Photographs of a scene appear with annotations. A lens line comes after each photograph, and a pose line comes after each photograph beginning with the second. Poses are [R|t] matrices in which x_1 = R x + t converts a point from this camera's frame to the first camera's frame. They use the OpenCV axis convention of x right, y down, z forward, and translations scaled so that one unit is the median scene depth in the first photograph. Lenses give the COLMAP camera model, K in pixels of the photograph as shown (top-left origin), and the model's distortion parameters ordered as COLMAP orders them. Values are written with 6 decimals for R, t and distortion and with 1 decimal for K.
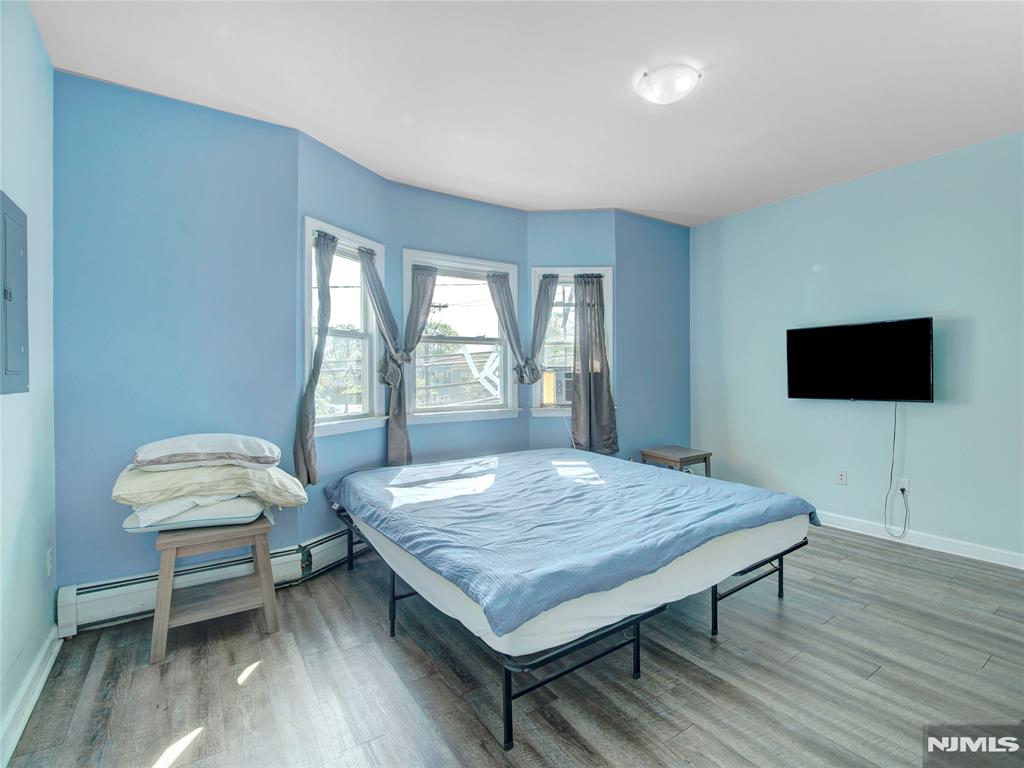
lens RADIAL K [[468.6, 0, 516.5], [0, 468.6, 382.5], [0, 0, 1]] dist [-0.003558, -0.002720]
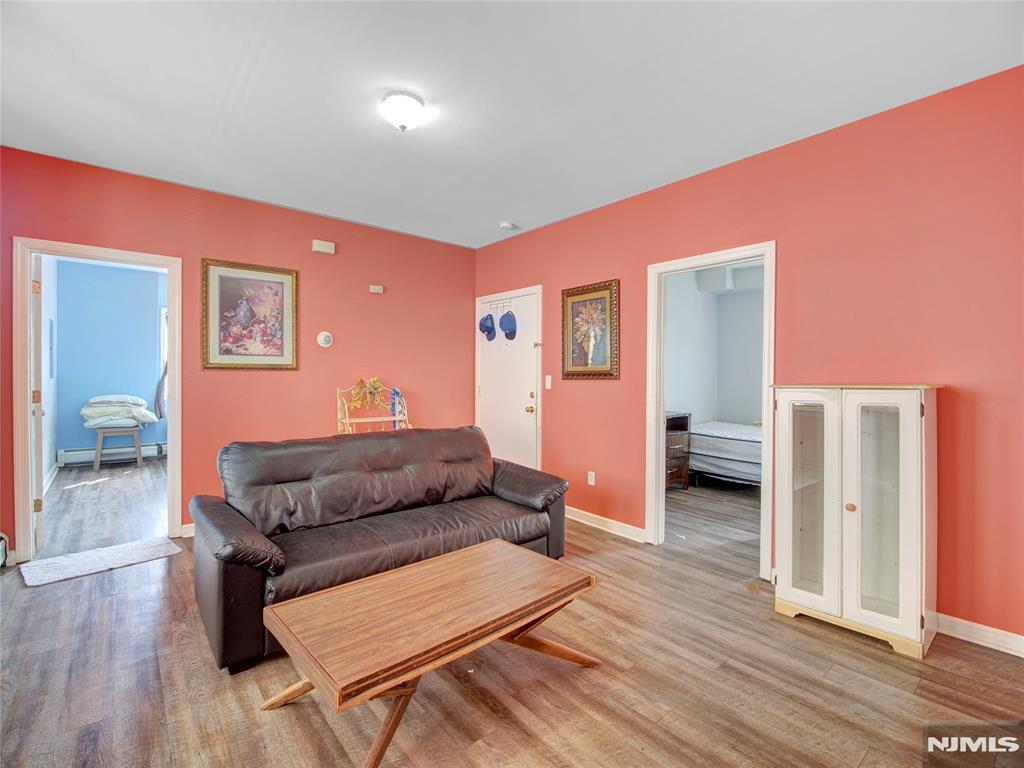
lens RADIAL K [[468.6, 0, 510.1], [0, 468.6, 377.7], [0, 0, 1]] dist [-0.003558, -0.002720]
pose [[0.995756, 0.010571, 0.091425, 1.424367], [-0.010893, 0.999936, 0.003021, -0.022233], [-0.091387, -0.004004, 0.995807, -1.984009]]
